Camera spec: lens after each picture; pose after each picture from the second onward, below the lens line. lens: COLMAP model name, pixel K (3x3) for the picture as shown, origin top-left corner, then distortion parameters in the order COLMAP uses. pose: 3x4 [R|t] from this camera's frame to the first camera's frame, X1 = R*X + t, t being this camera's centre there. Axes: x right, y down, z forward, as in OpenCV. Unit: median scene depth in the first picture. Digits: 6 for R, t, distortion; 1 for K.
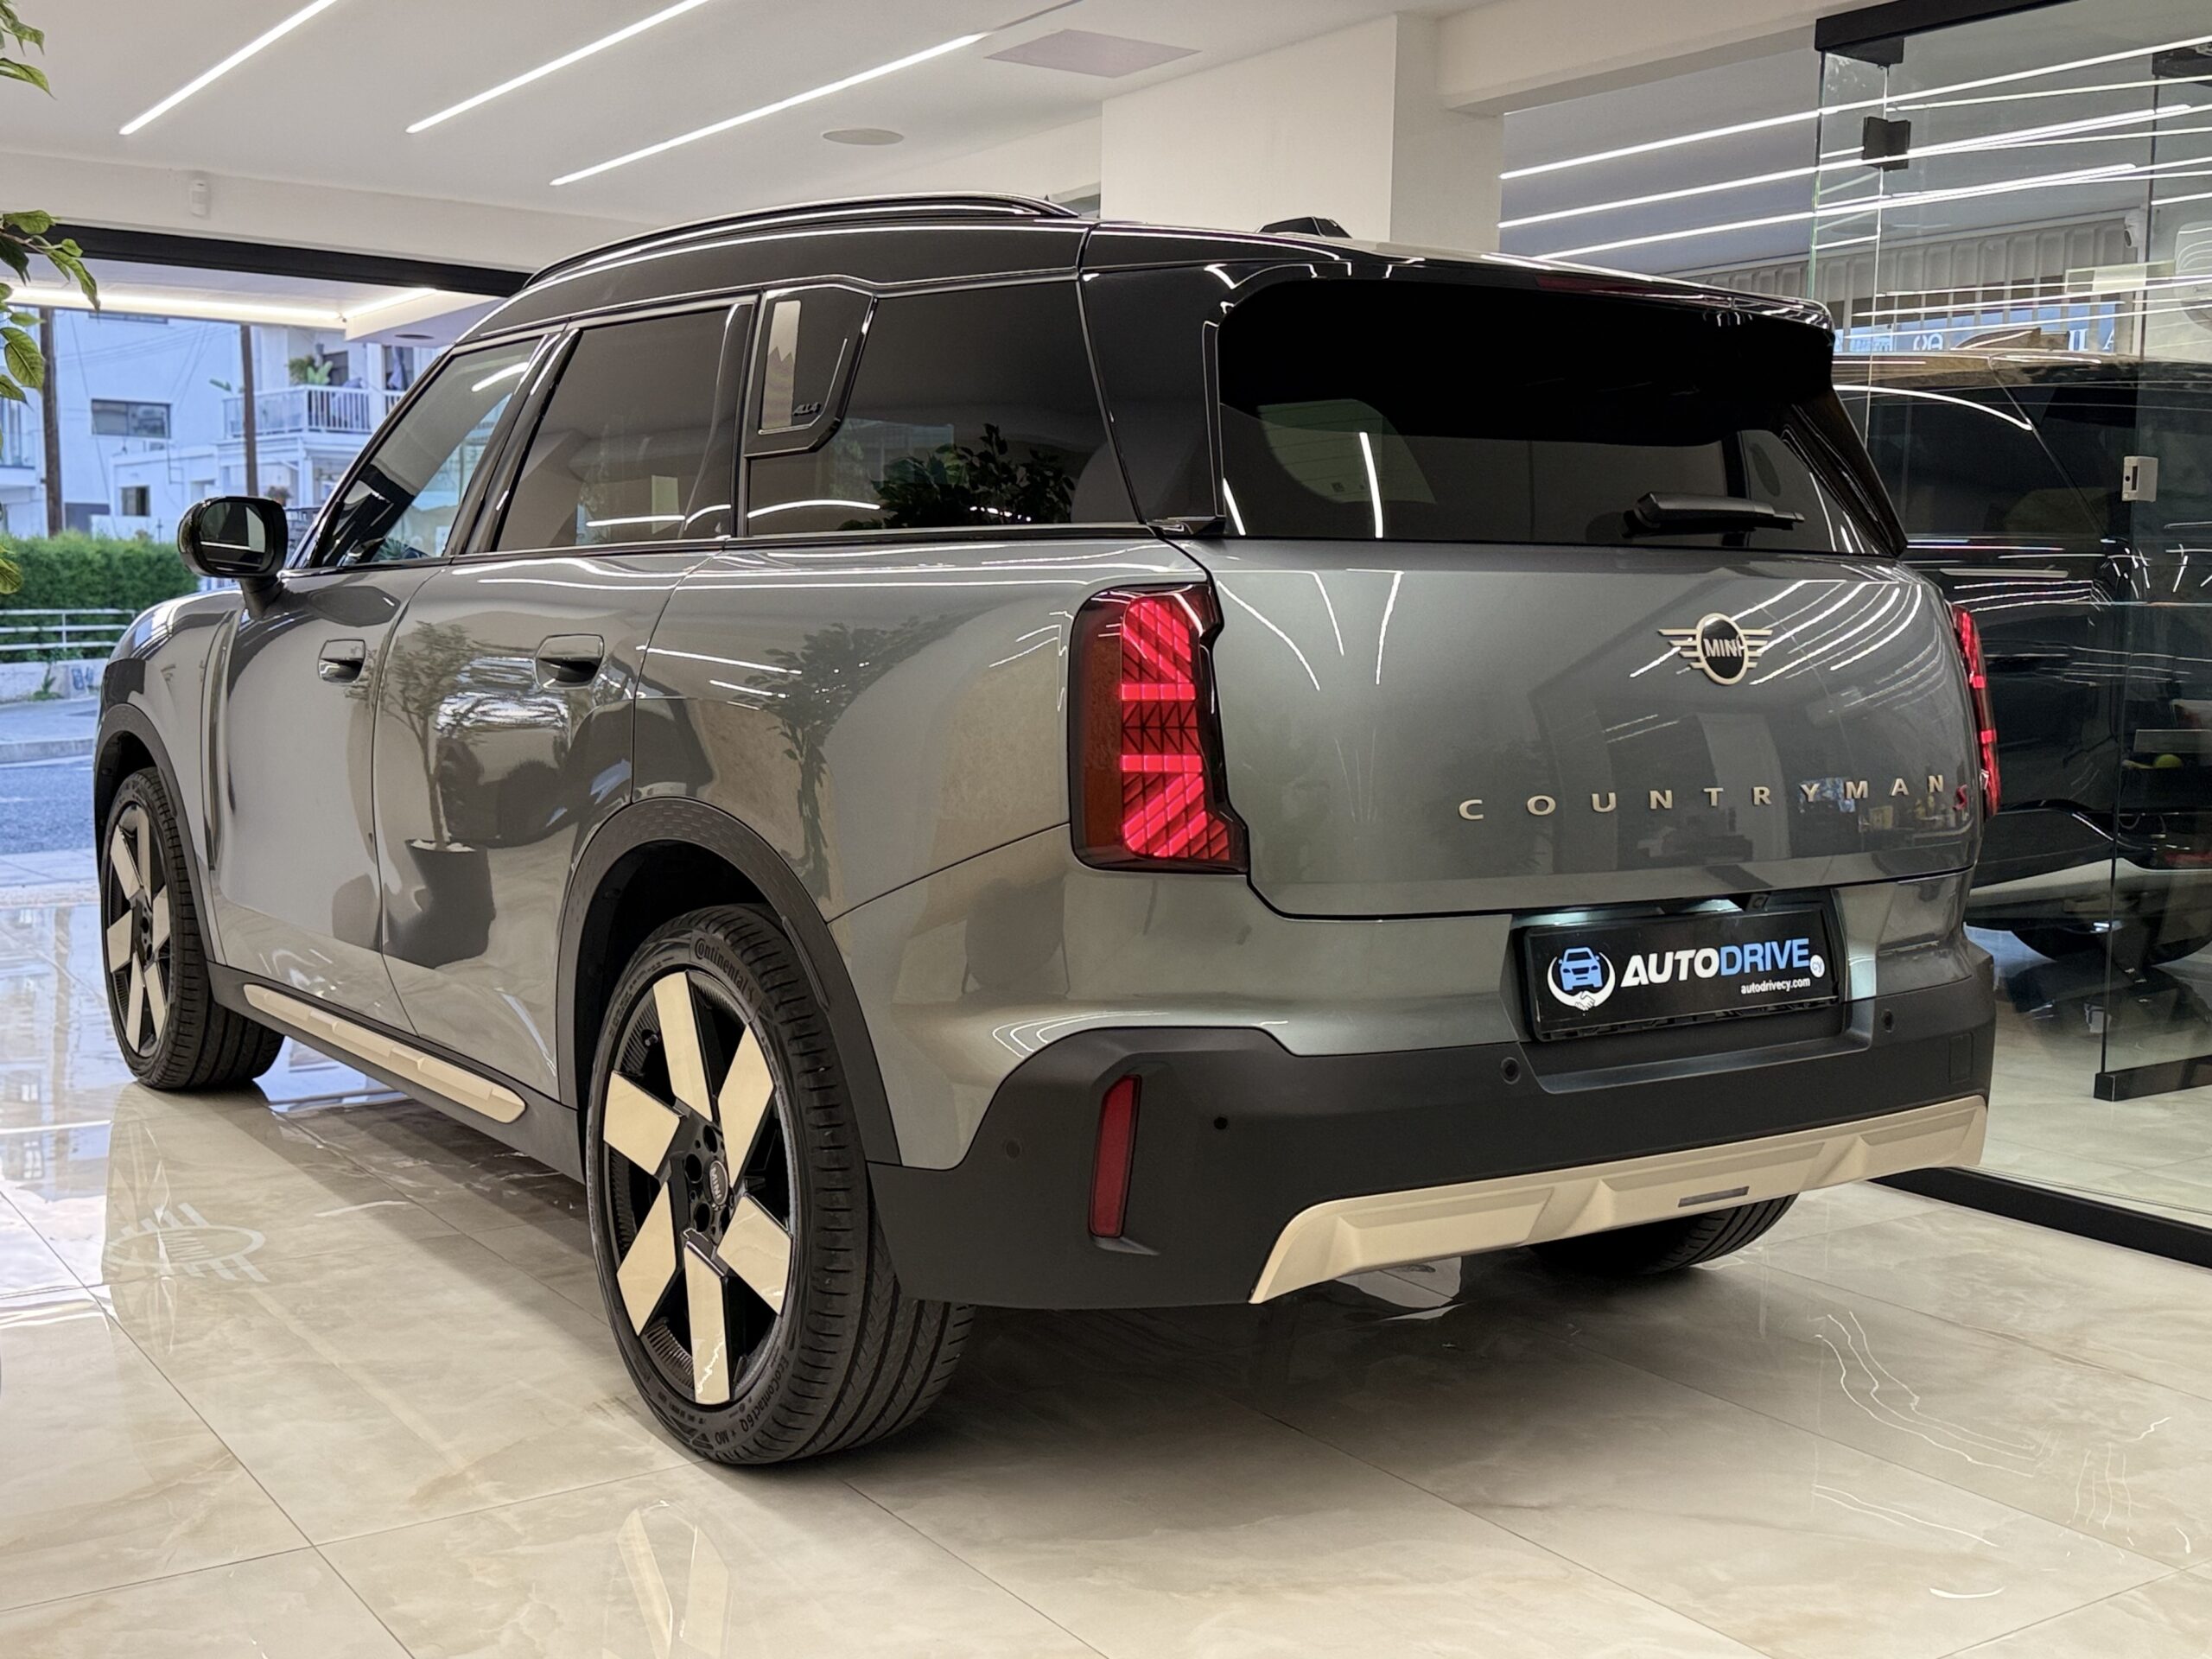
lens RADIAL K [[2321.4, 0, 1094.2], [0, 2321.4, 836.6], [0, 0, 1]] dist [0.072556, 0.000000]
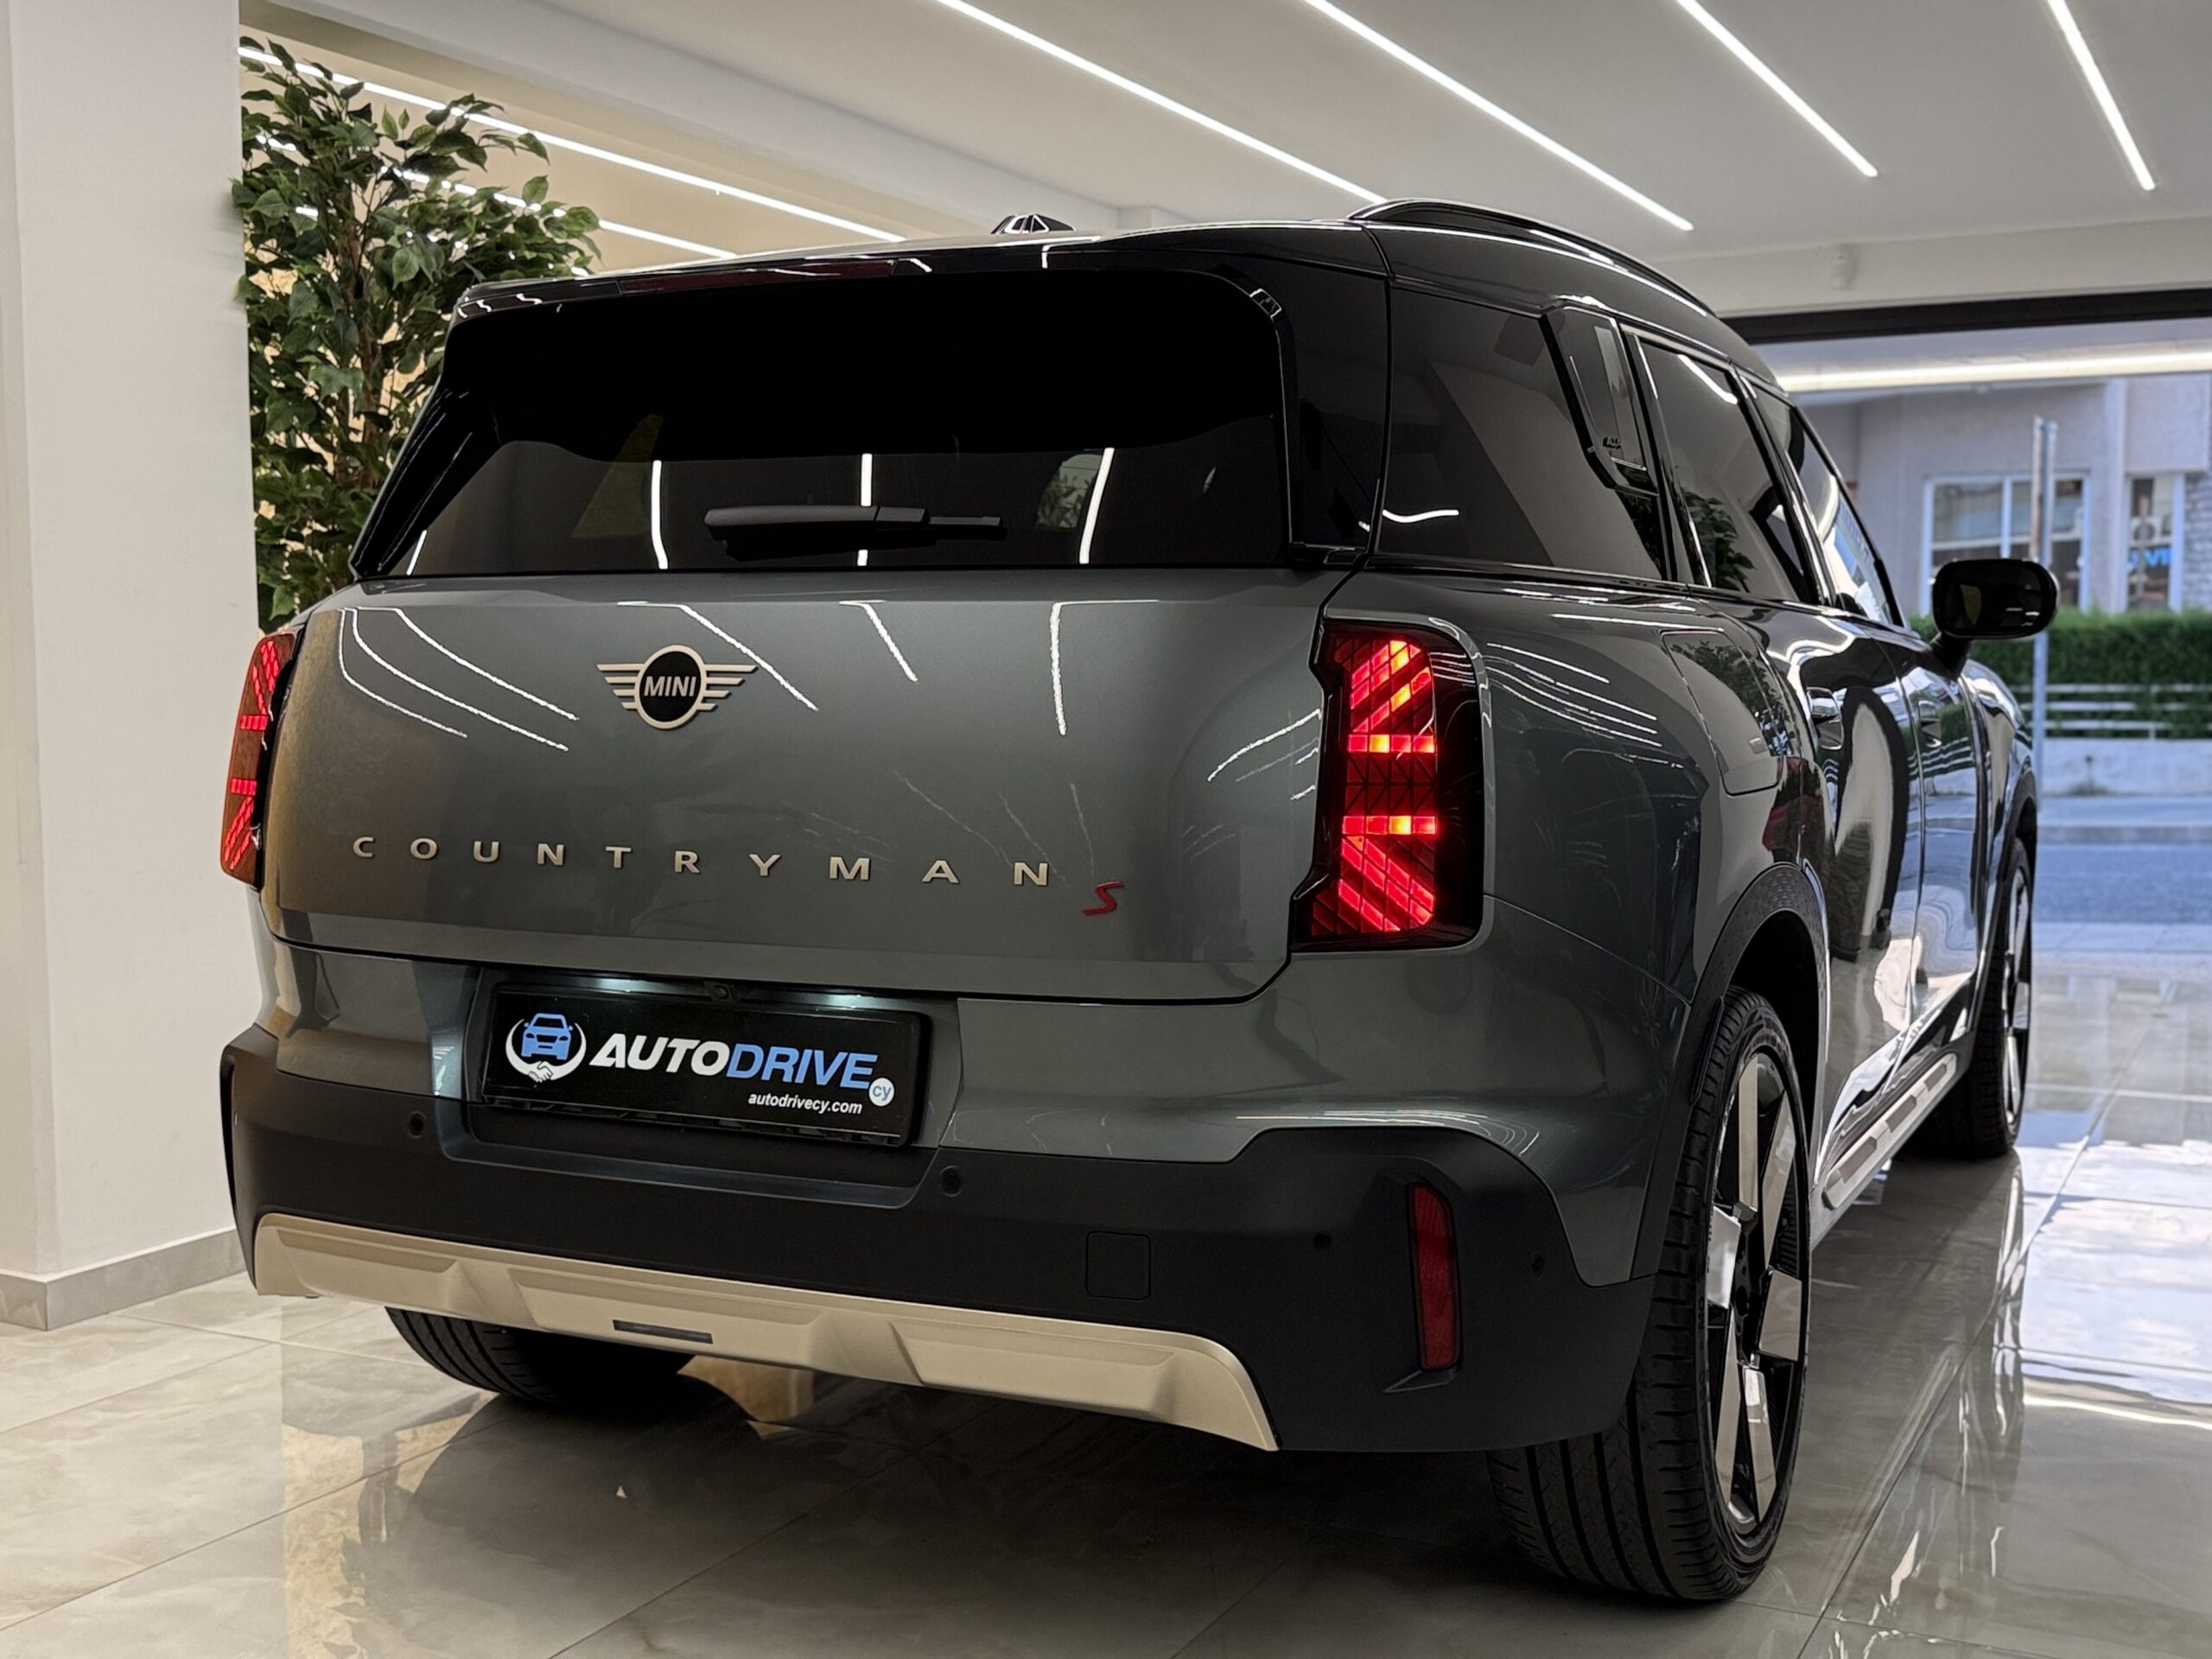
lens RADIAL K [[2321.4, 0, 1096.4], [0, 2321.4, 827.6], [0, 0, 1]] dist [0.072556, 0.000000]
pose [[0.493497, 0.046191, -0.868520, 1.076966], [-0.076500, 0.997024, 0.009558, -0.048717], [0.866377, 0.061725, 0.495562, 0.709950]]
